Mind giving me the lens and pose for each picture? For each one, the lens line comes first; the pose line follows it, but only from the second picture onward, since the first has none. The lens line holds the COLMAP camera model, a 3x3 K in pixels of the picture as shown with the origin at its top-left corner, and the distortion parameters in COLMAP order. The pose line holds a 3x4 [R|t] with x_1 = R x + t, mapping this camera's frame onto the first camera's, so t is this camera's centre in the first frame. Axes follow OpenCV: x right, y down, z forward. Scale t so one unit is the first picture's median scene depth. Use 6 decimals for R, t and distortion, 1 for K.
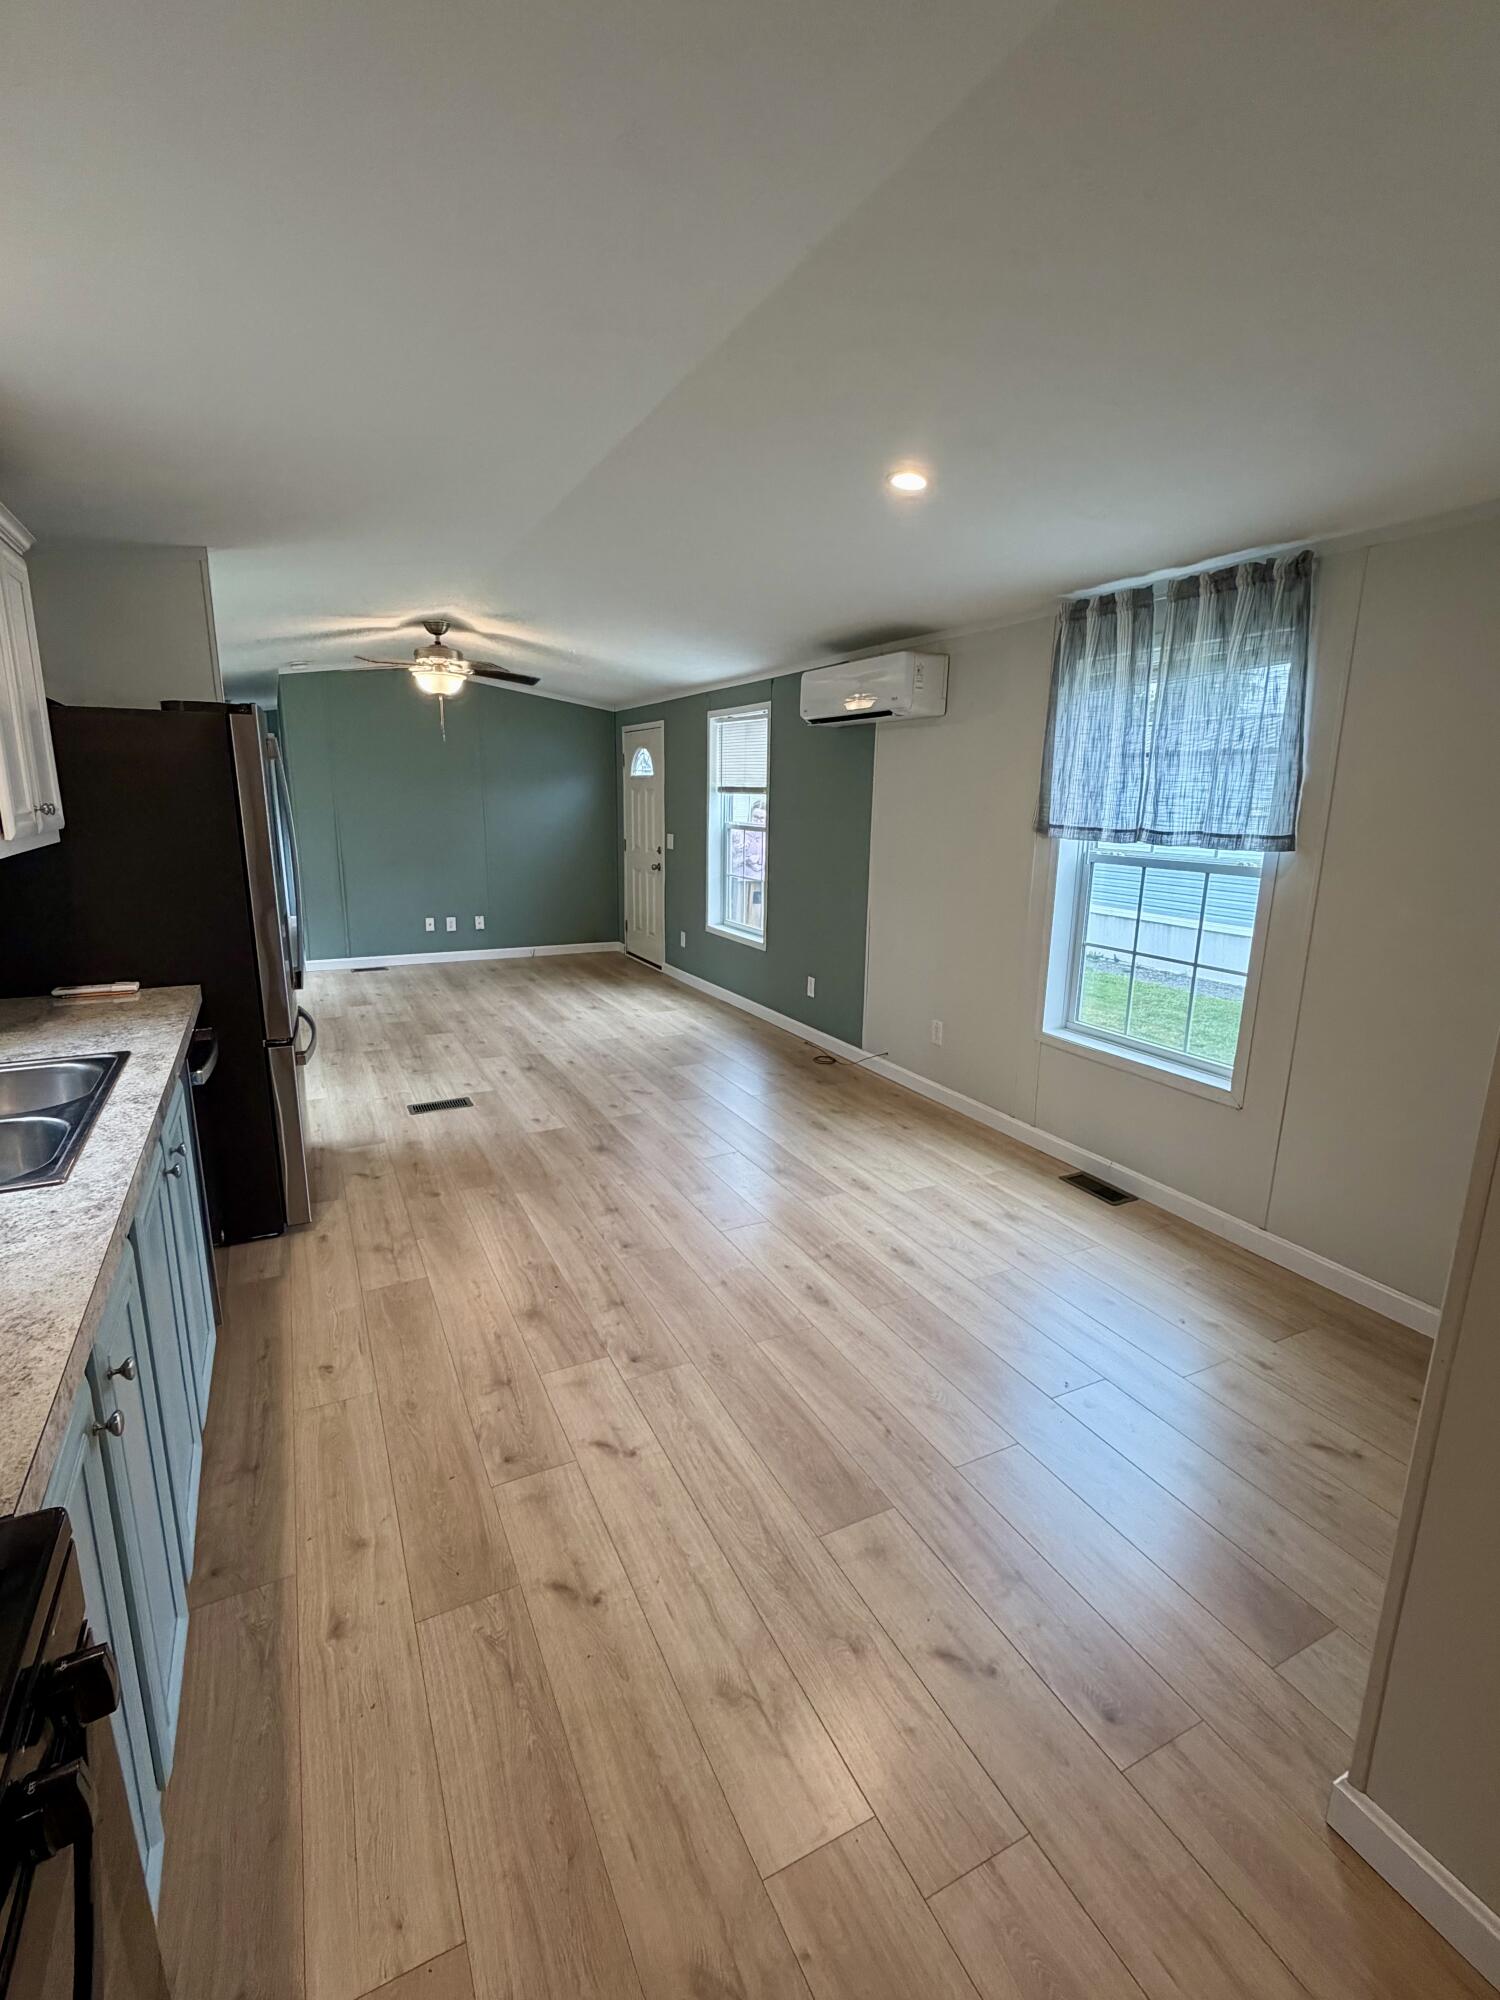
lens RADIAL K [[916.0, 0, 751.5], [0, 916.0, 1003.5], [0, 0, 1]] dist [0.000420, 0.000643]
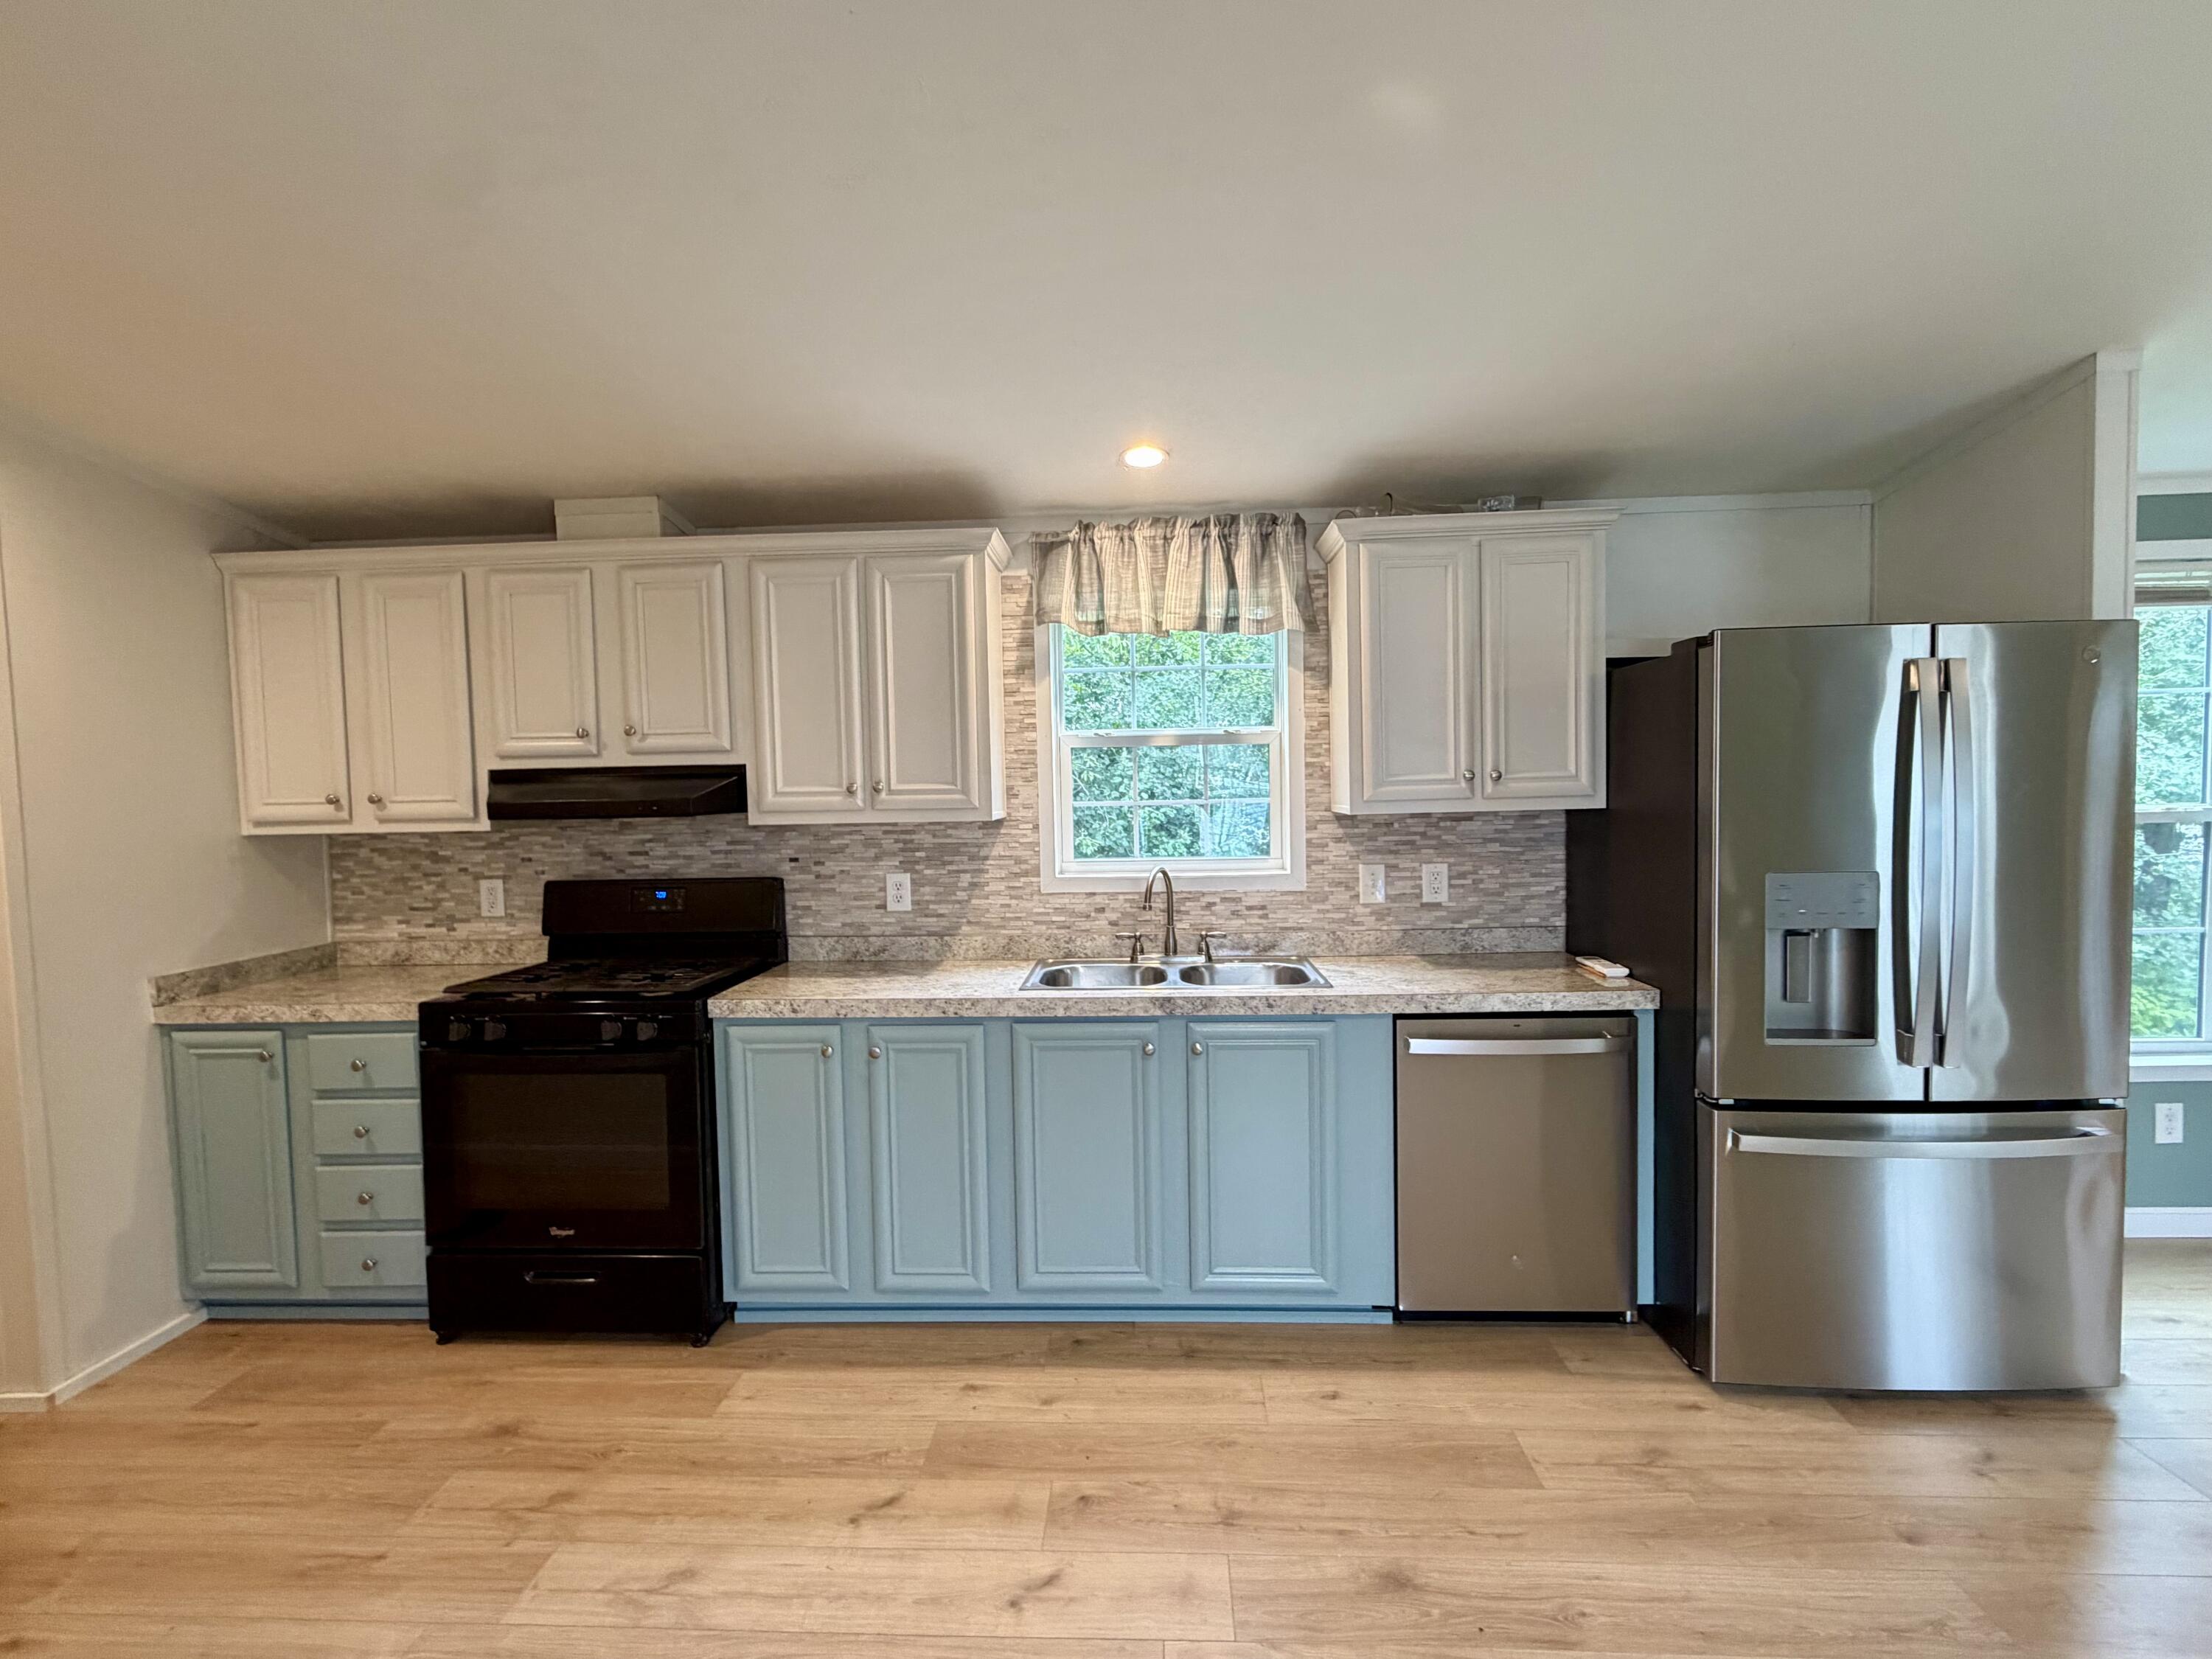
lens RADIAL K [[1013.1, 0, 1111.5], [0, 1013.1, 844.9], [0, 0, 1]] dist [0.000420, 0.000643]
pose [[-0.493955, 0.055126, -0.867738, 0.283898], [-0.177931, 0.970459, 0.162938, -0.147182], [0.851087, 0.234882, -0.469555, 0.710589]]
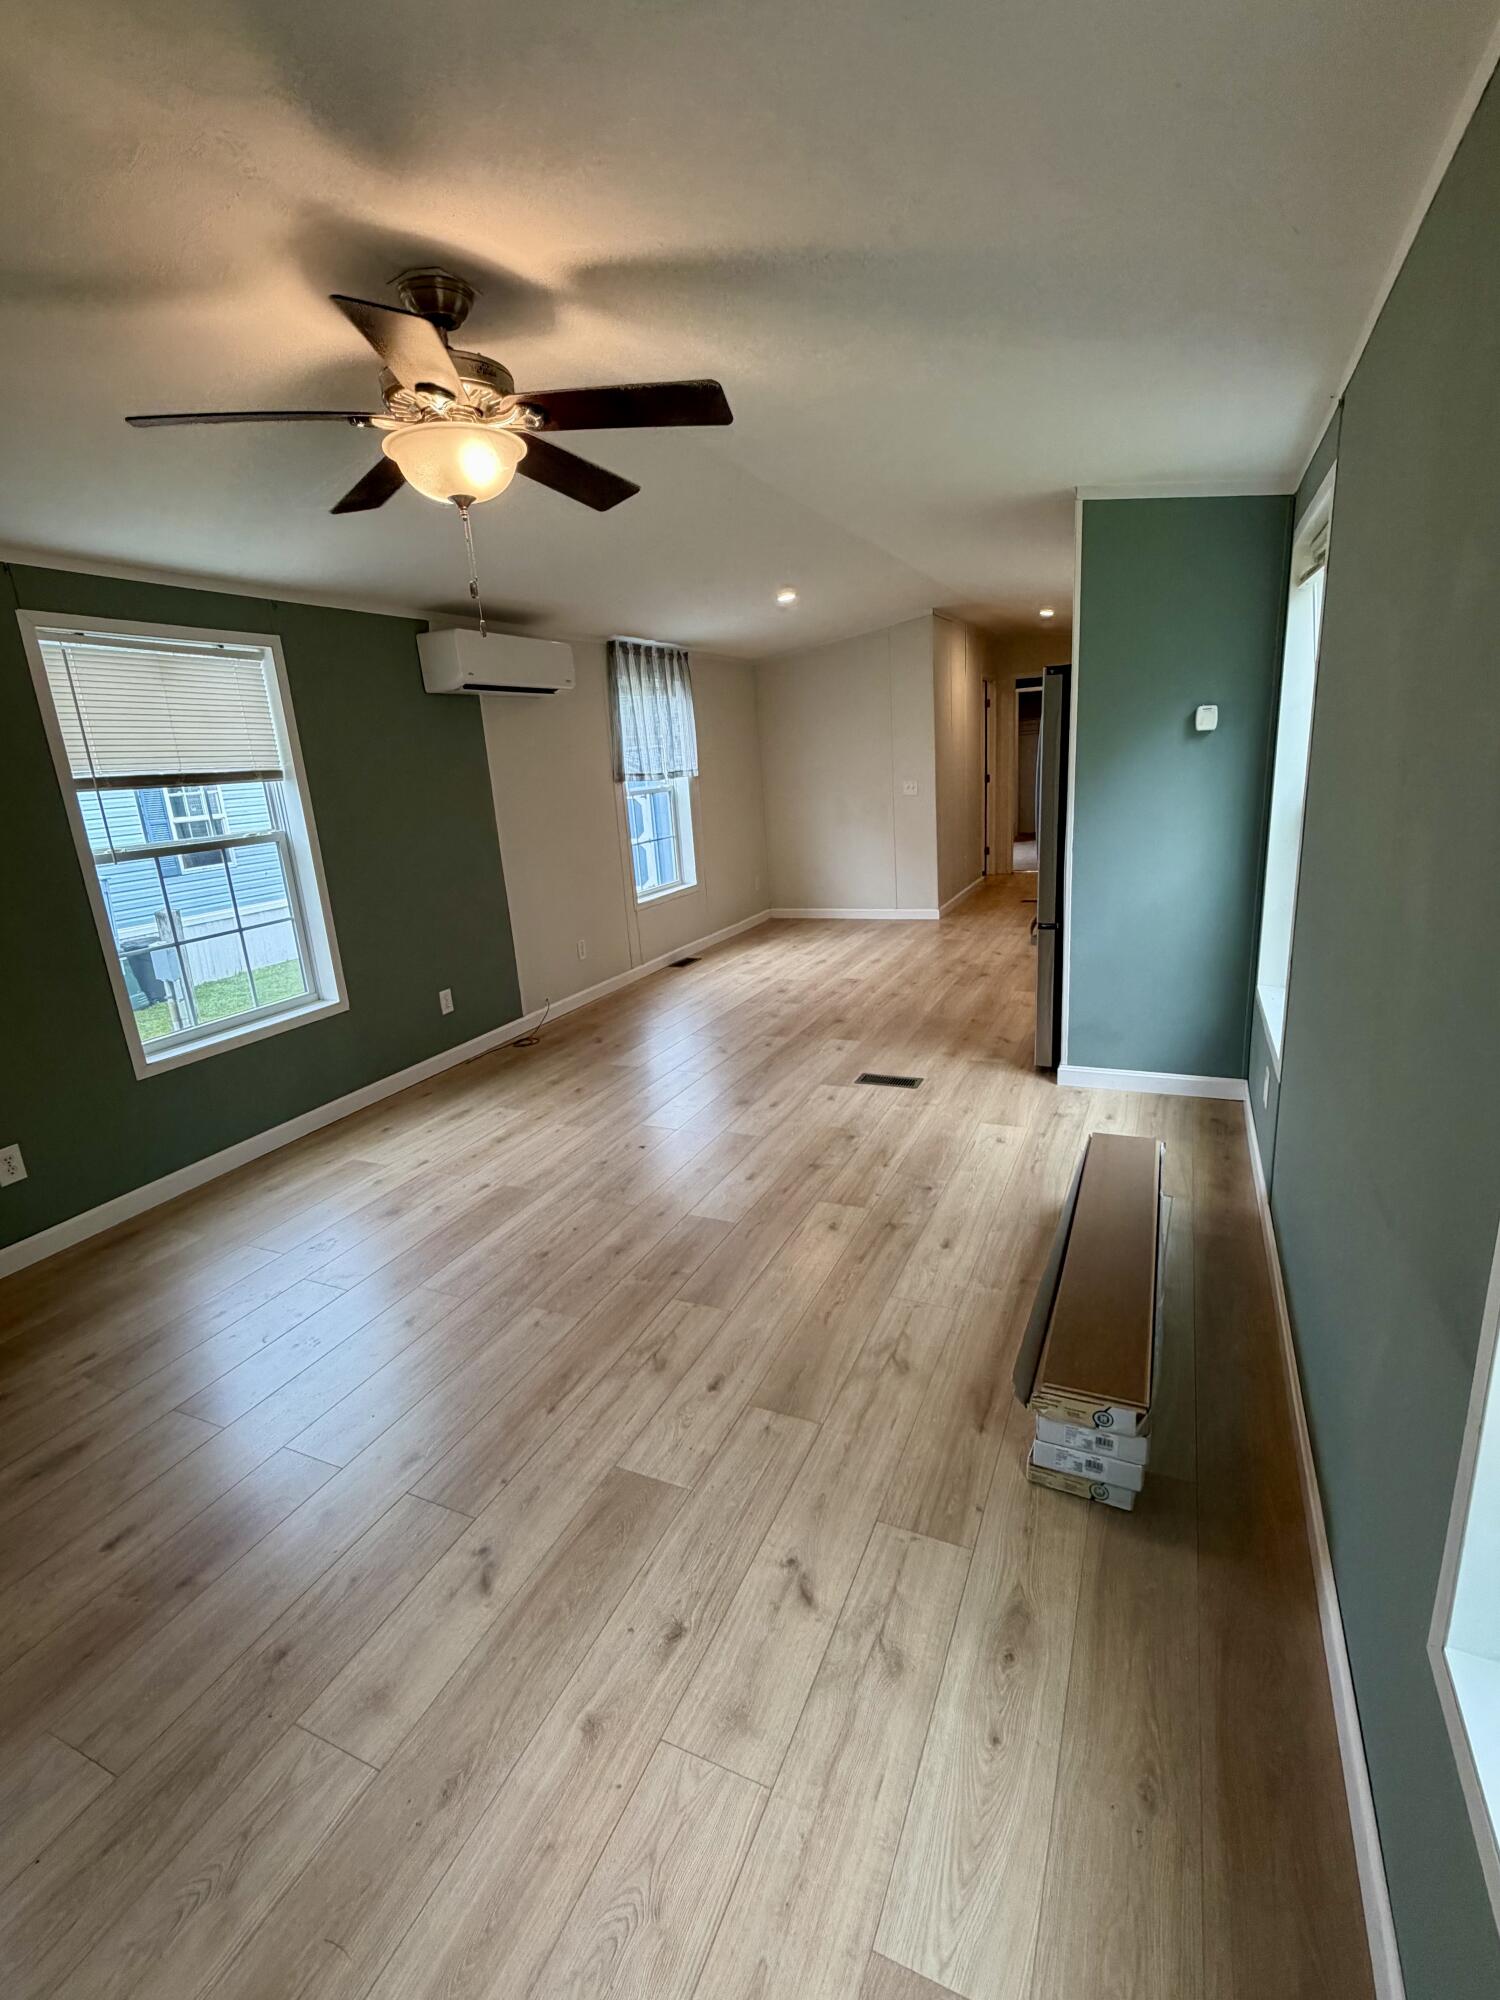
lens RADIAL K [[916.0, 0, 741.1], [0, 916.0, 1011.1], [0, 0, 1]] dist [0.000420, 0.000643]
pose [[-0.616675, -0.188491, 0.764319, -1.080902], [0.229123, 0.885901, 0.403338, -0.416143], [-0.753136, 0.423852, -0.503126, 1.767821]]
